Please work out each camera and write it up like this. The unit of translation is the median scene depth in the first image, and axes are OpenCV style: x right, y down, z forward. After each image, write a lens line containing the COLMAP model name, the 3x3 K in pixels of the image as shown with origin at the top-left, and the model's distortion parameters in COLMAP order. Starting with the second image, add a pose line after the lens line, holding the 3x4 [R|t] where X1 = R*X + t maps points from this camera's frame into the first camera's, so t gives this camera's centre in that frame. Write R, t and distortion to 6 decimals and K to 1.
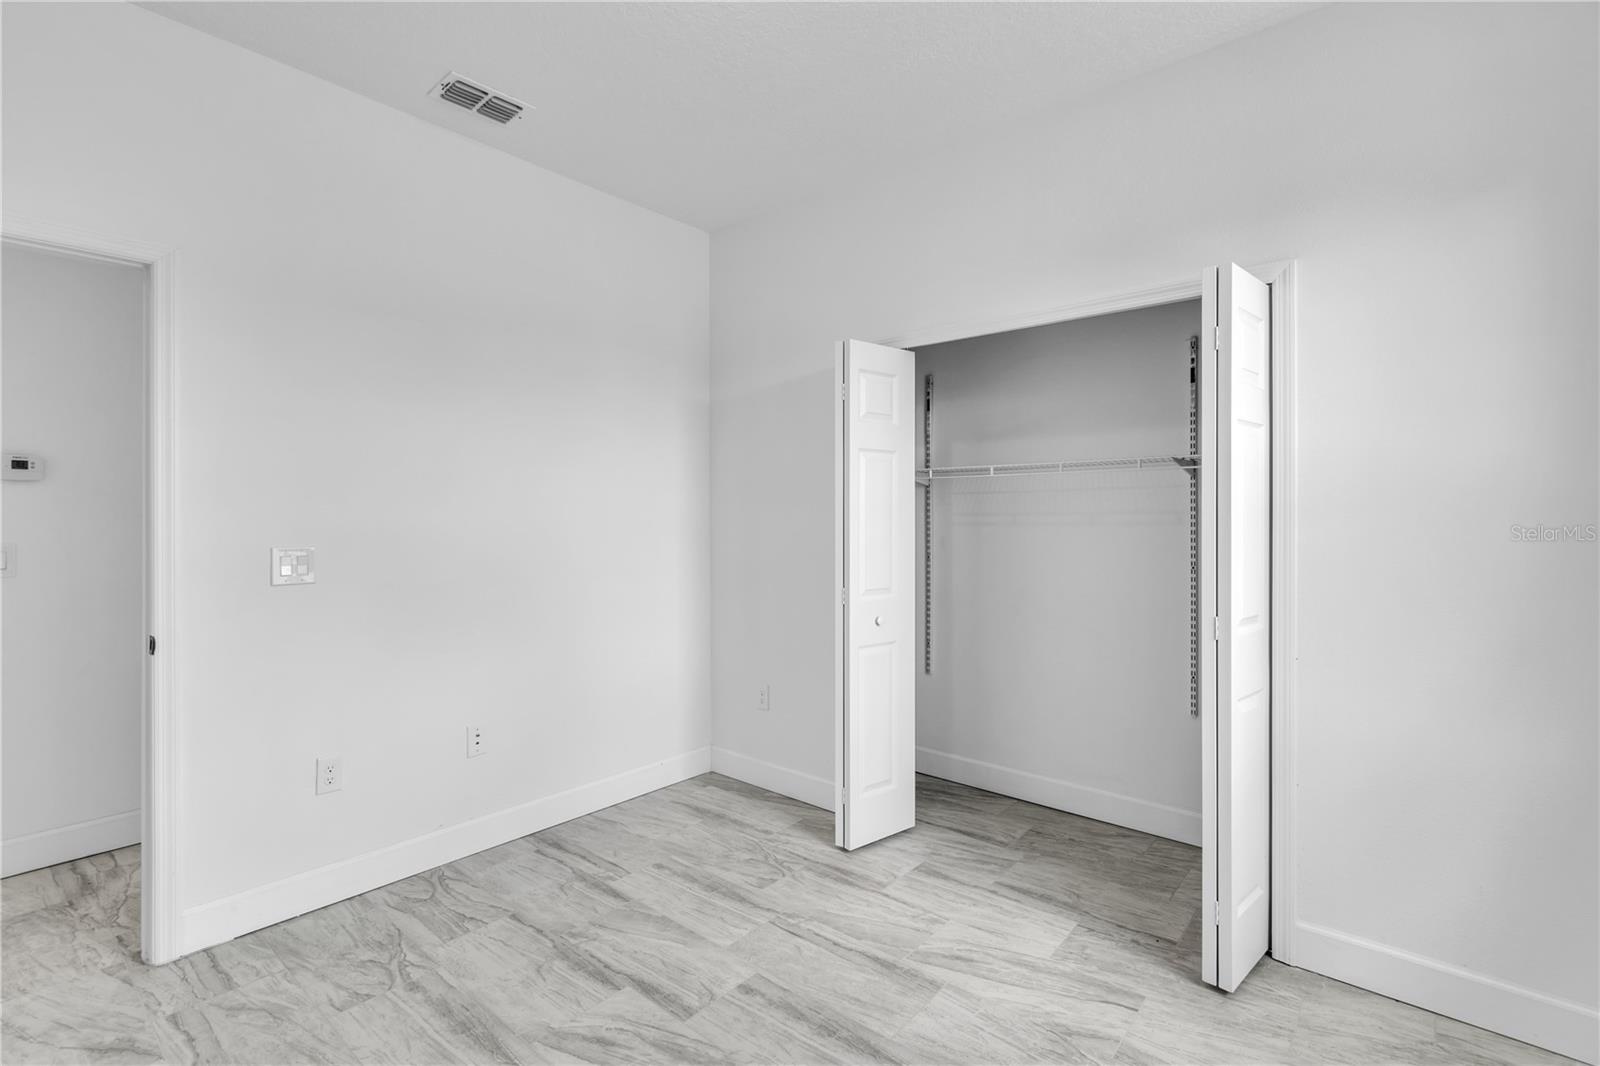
lens RADIAL K [[732.7, 0, 793.9], [0, 732.7, 523.7], [0, 0, 1]] dist [0.004968, -0.001411]
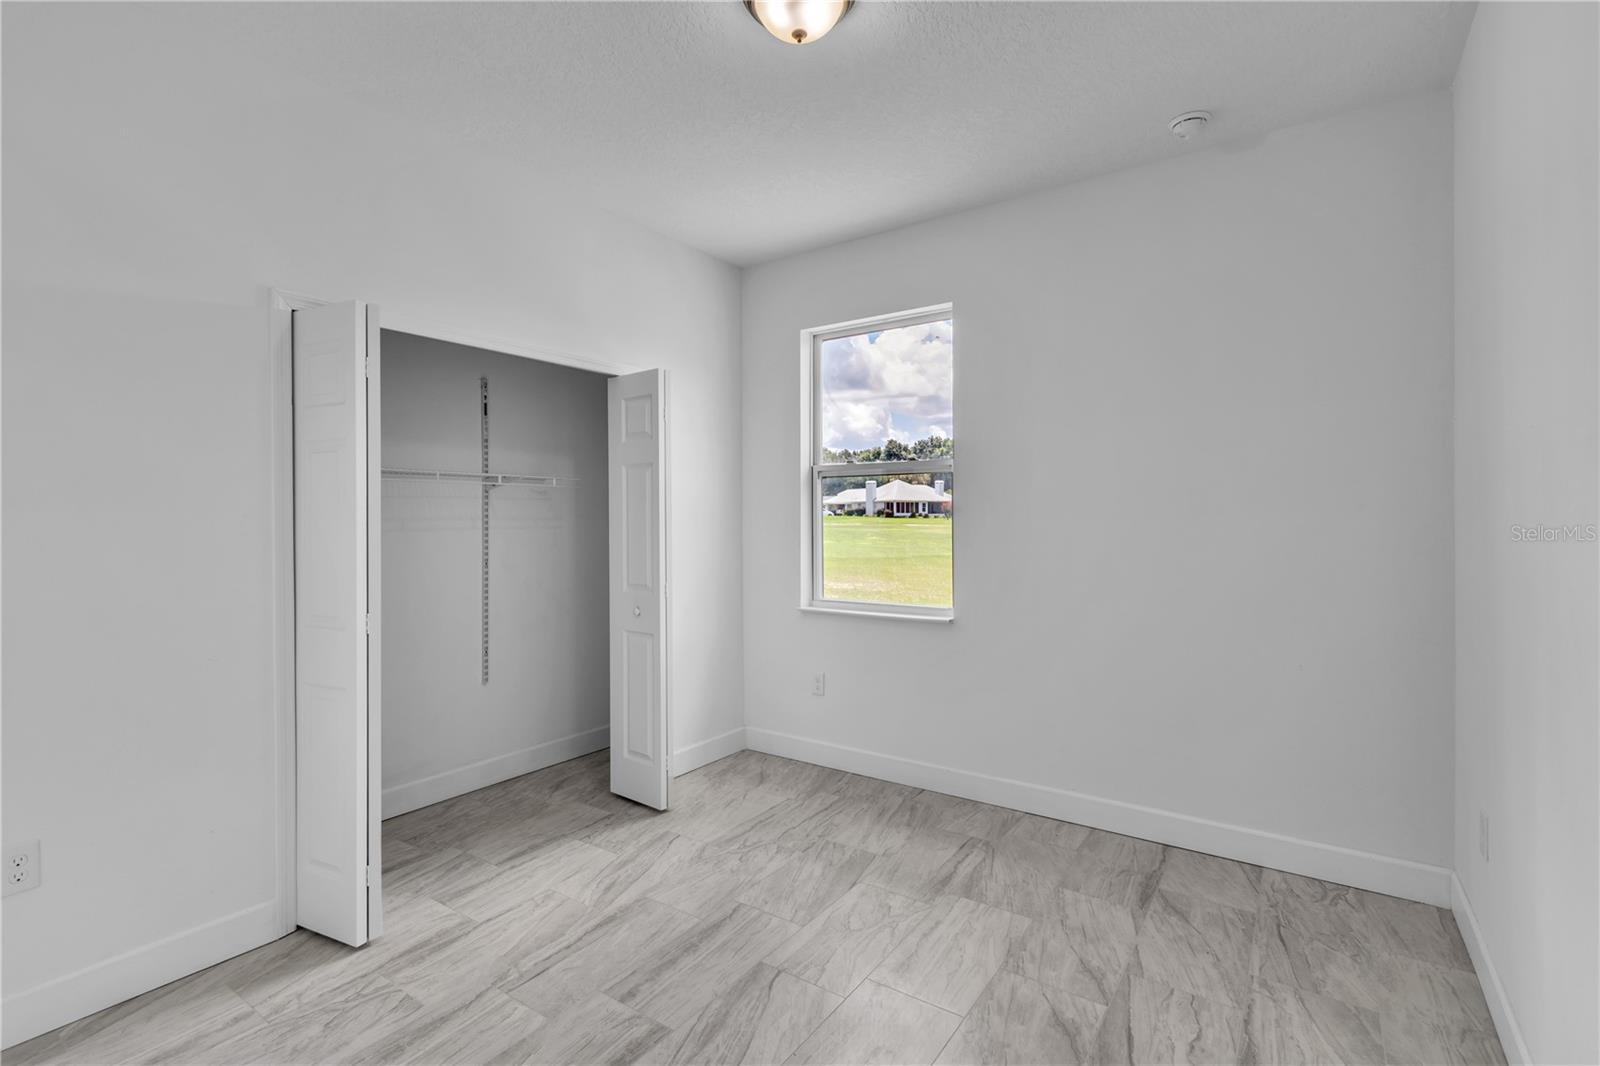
lens RADIAL K [[732.7, 0, 799.7], [0, 732.7, 543.9], [0, 0, 1]] dist [0.004968, -0.001411]
pose [[-0.102814, -0.031942, 0.994188, -0.870596], [0.011153, 0.999384, 0.033262, -0.010529], [-0.994638, 0.014508, -0.102395, 0.704167]]
